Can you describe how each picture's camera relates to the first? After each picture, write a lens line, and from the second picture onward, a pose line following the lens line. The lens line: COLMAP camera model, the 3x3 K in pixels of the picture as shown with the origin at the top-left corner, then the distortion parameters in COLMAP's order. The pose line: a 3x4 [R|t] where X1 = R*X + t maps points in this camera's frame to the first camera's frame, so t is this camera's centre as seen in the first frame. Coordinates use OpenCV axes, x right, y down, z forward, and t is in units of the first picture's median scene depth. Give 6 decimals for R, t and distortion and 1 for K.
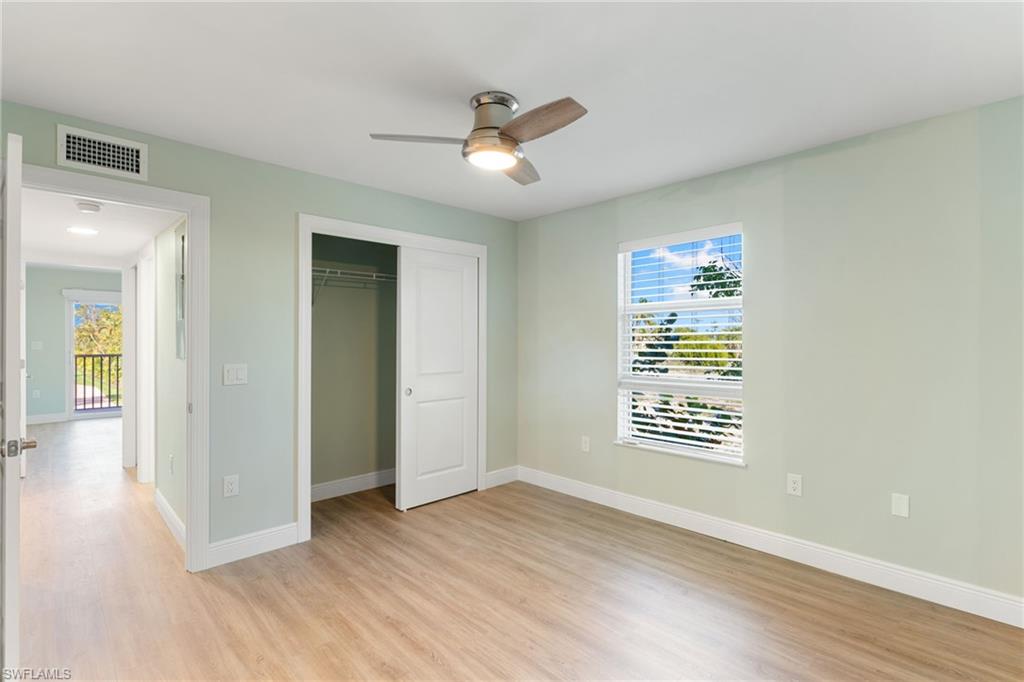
lens RADIAL K [[481.3, 0, 510.1], [0, 481.3, 342.0], [0, 0, 1]] dist [0.002371, 0.000119]
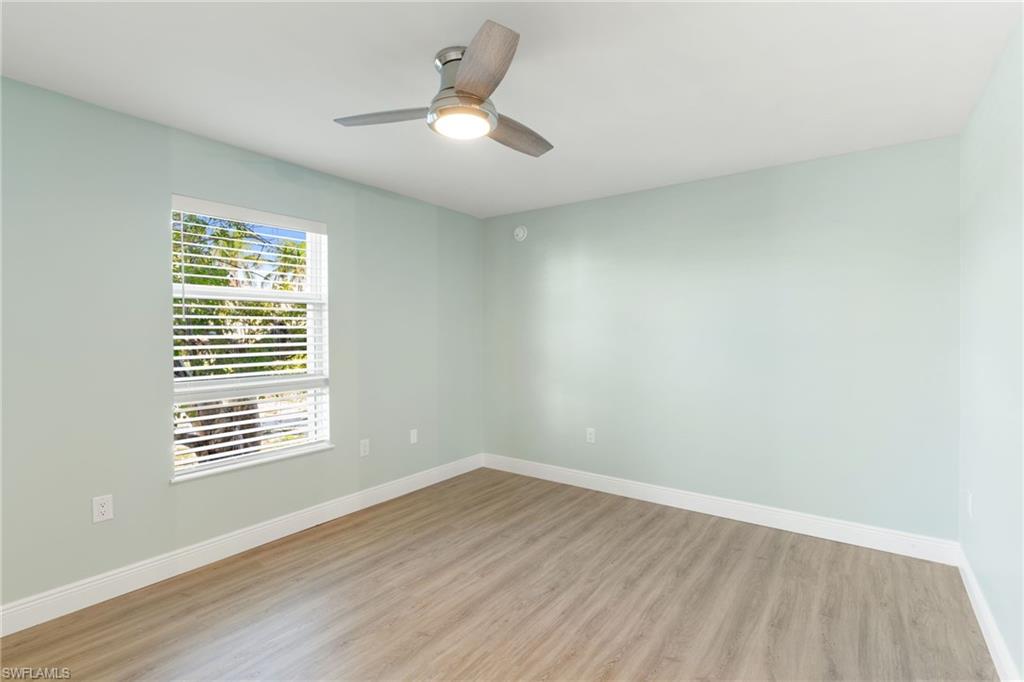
lens RADIAL K [[481.3, 0, 510.1], [0, 481.3, 336.0], [0, 0, 1]] dist [0.002371, 0.000119]
pose [[-0.172641, -0.000337, 0.984985, -0.676960], [0.009084, 0.999957, 0.001934, 0.003306], [-0.984943, 0.009281, -0.172631, 0.788915]]
